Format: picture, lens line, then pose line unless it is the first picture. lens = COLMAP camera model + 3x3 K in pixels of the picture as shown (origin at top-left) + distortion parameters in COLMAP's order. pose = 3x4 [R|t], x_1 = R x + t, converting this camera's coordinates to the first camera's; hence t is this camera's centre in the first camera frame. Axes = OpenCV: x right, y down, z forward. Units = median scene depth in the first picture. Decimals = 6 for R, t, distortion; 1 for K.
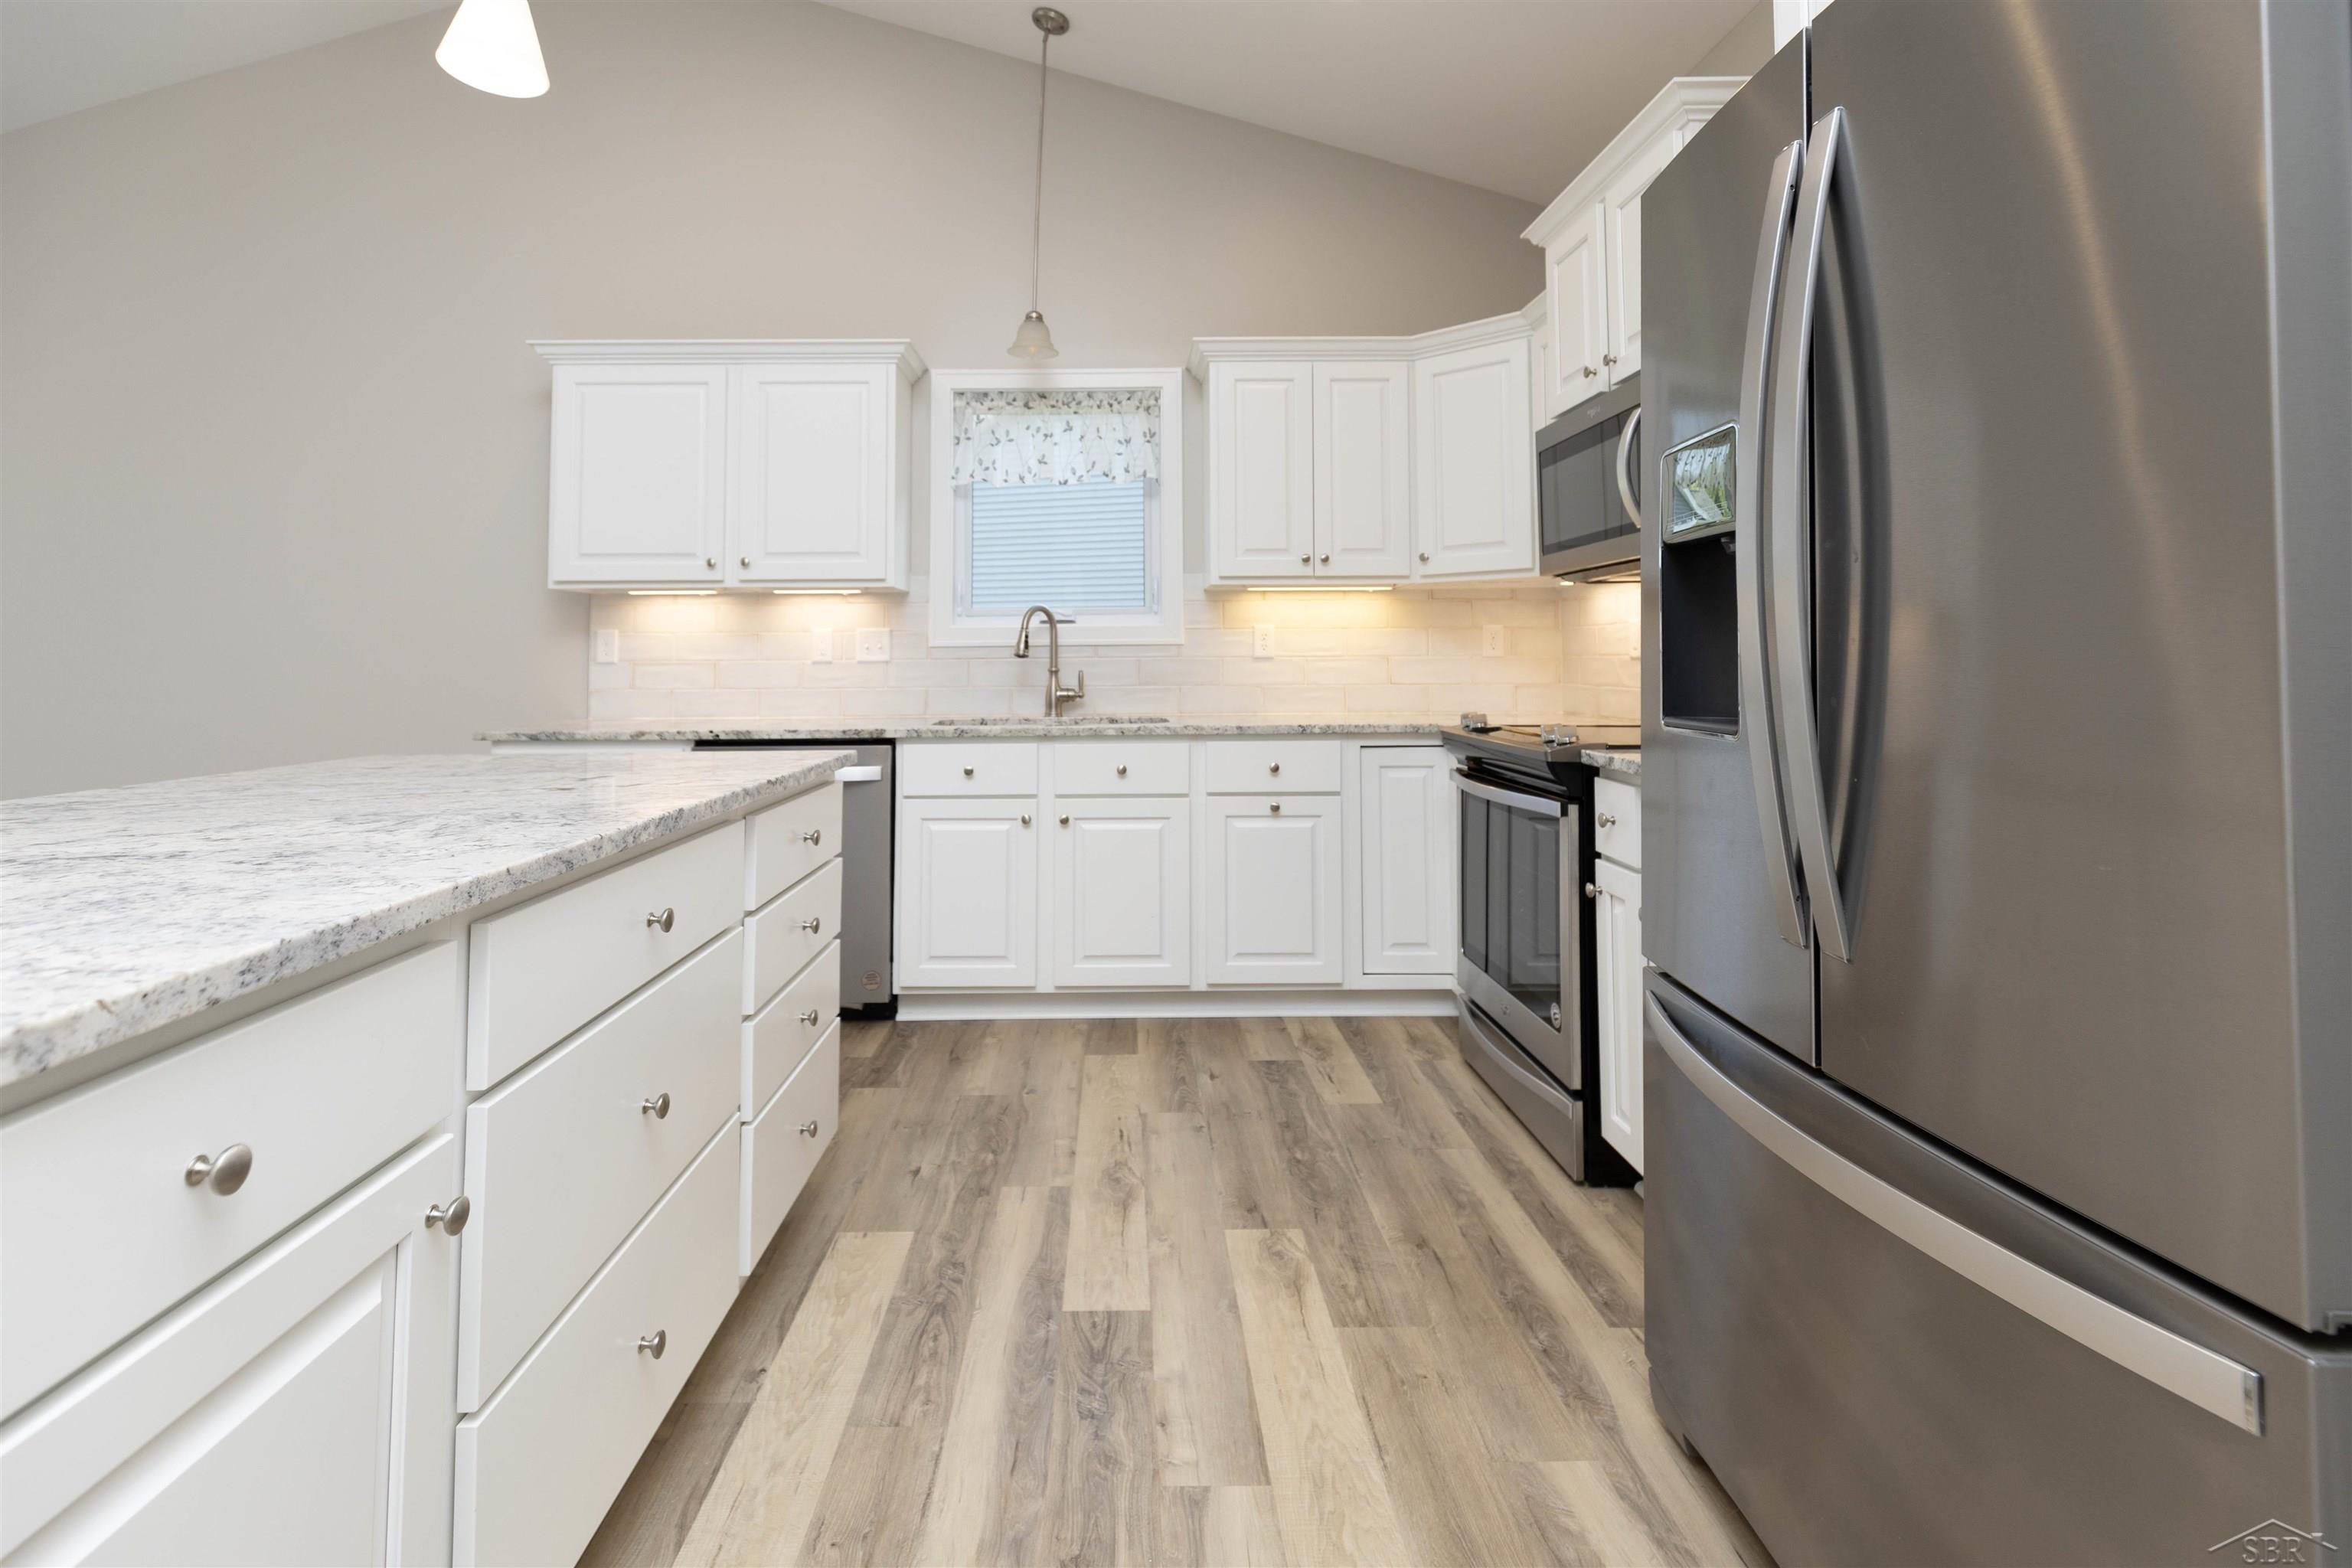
lens RADIAL K [[1084.4, 0, 1169.9], [0, 1084.4, 613.9], [0, 0, 1]] dist [0.023464, 0.000012]
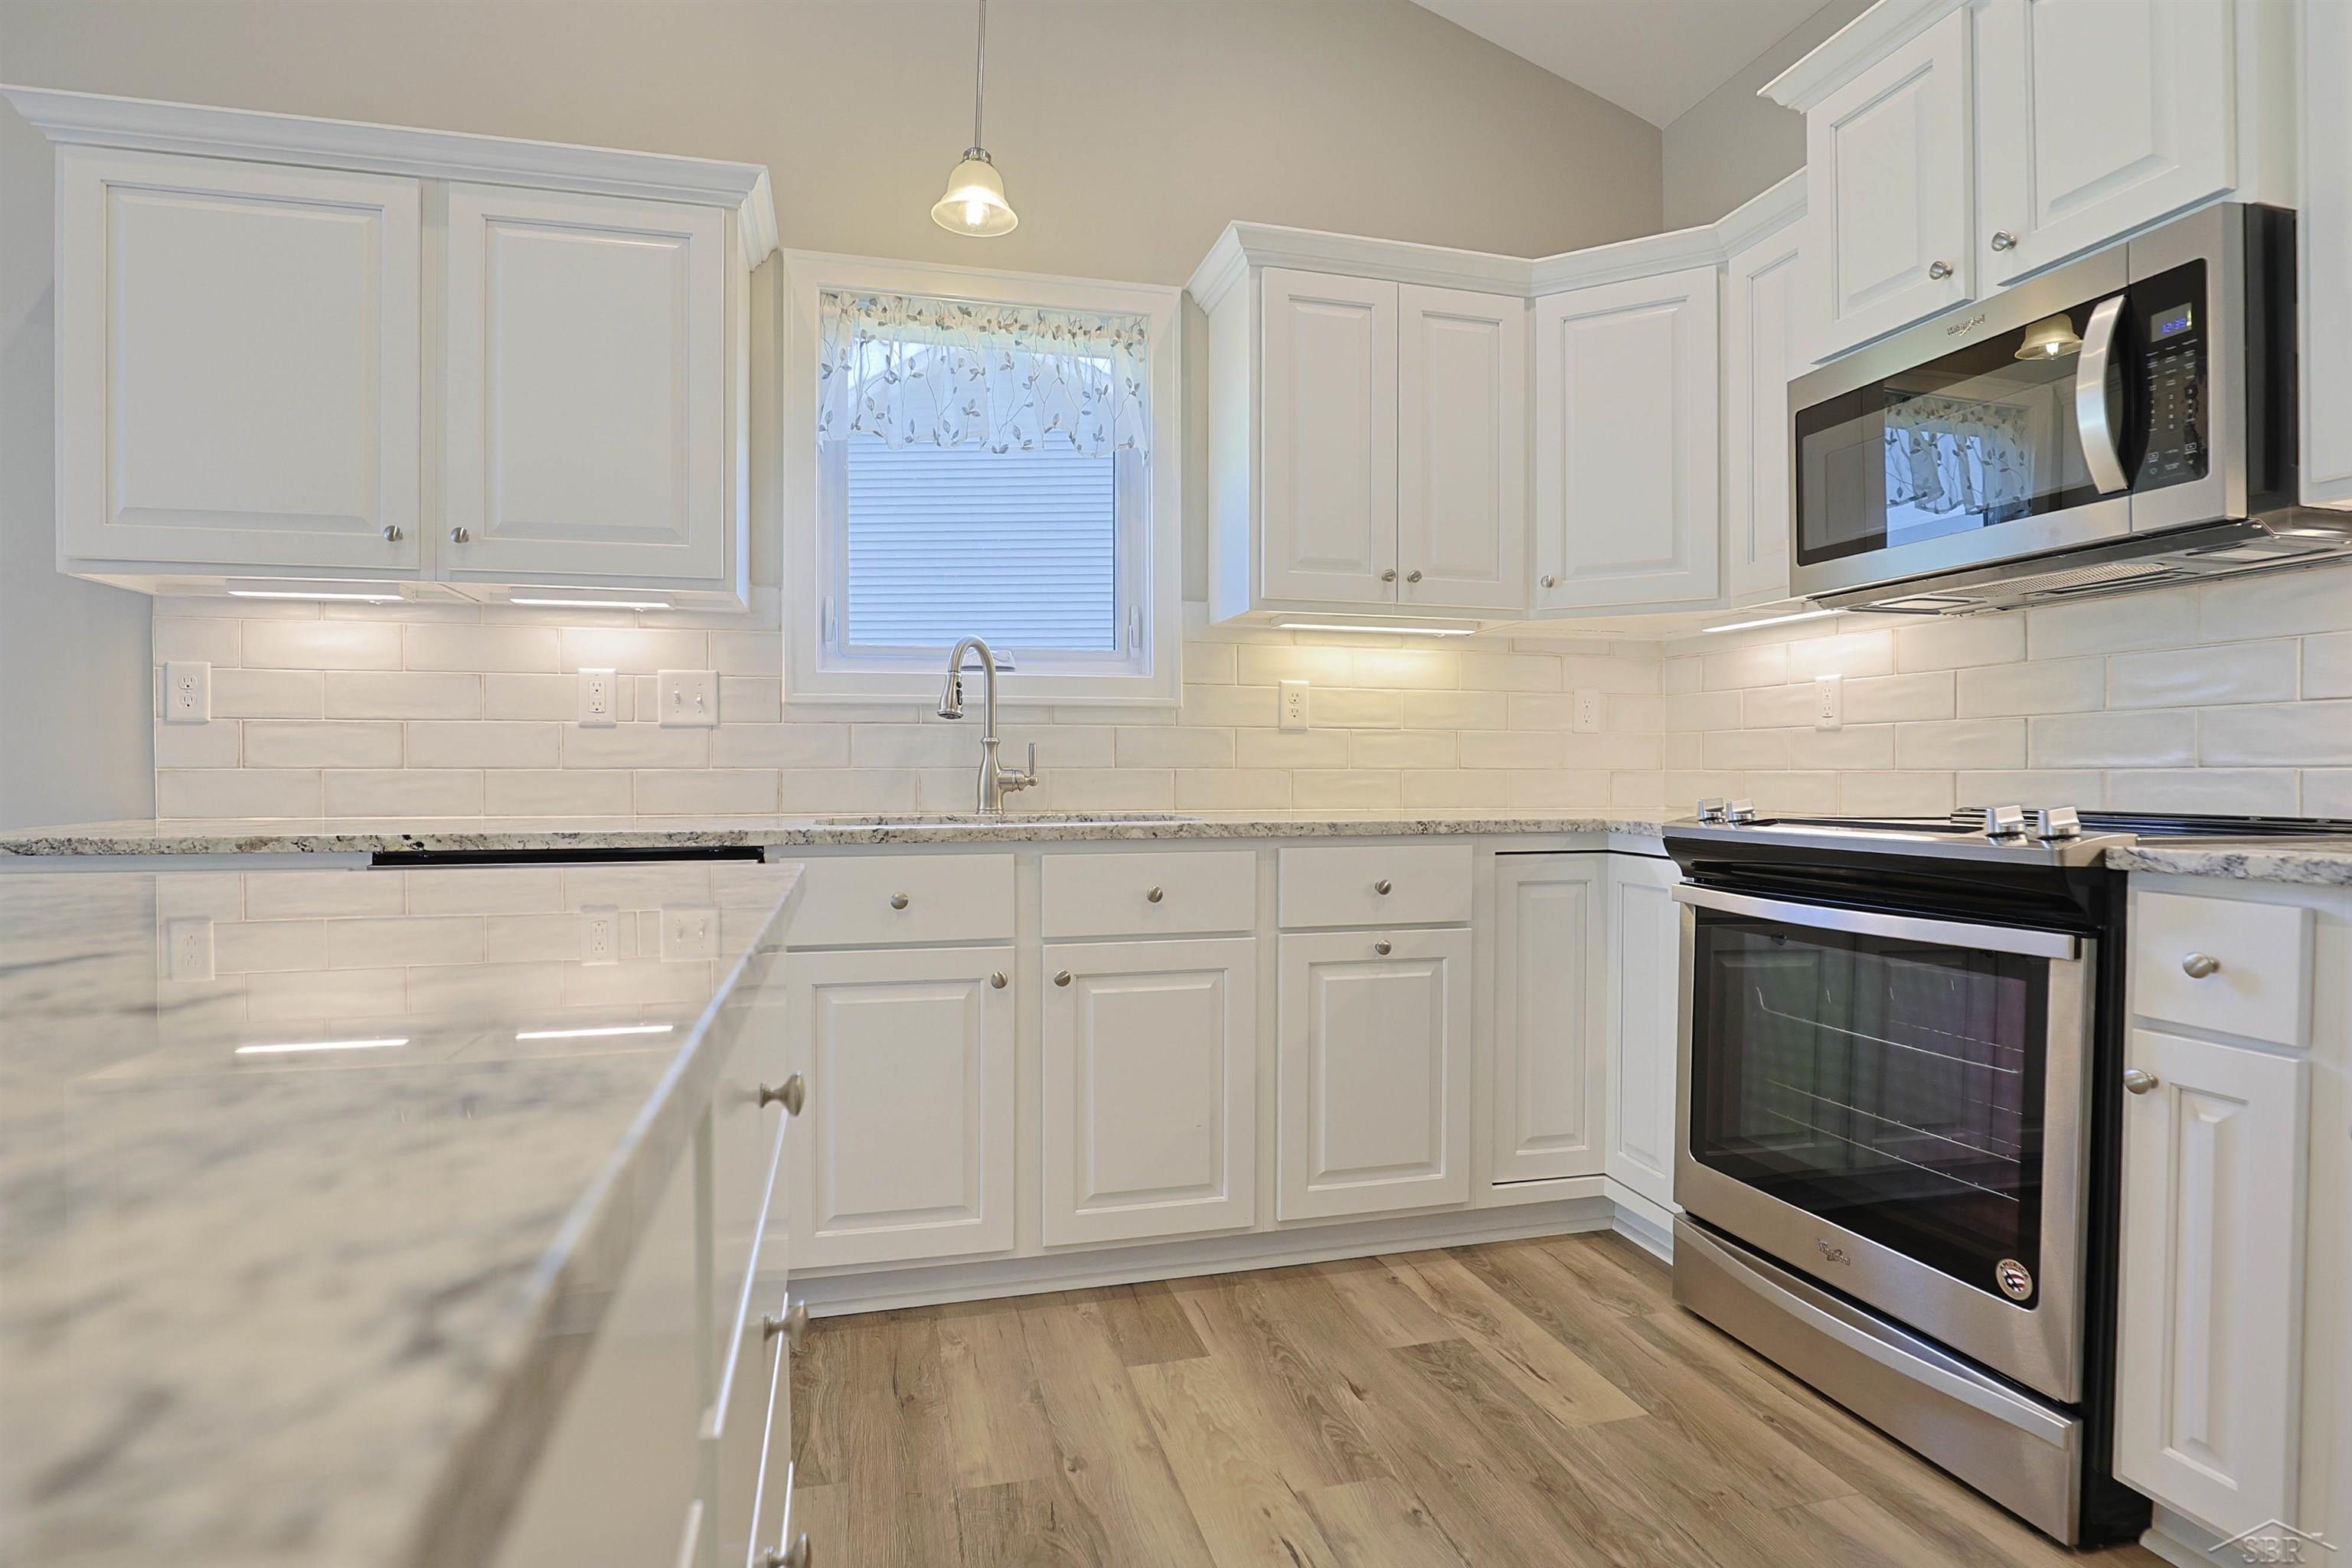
lens RADIAL K [[1146.0, 0, 1176.0], [0, 1146.0, 784.0], [0, 0, 1]] dist [-0.014744, 0.000577]
pose [[0.972901, 0.003564, 0.231193, -0.181200], [-0.015557, 0.998624, 0.050072, 0.047751], [-0.230696, -0.052312, 0.971619, 0.365385]]
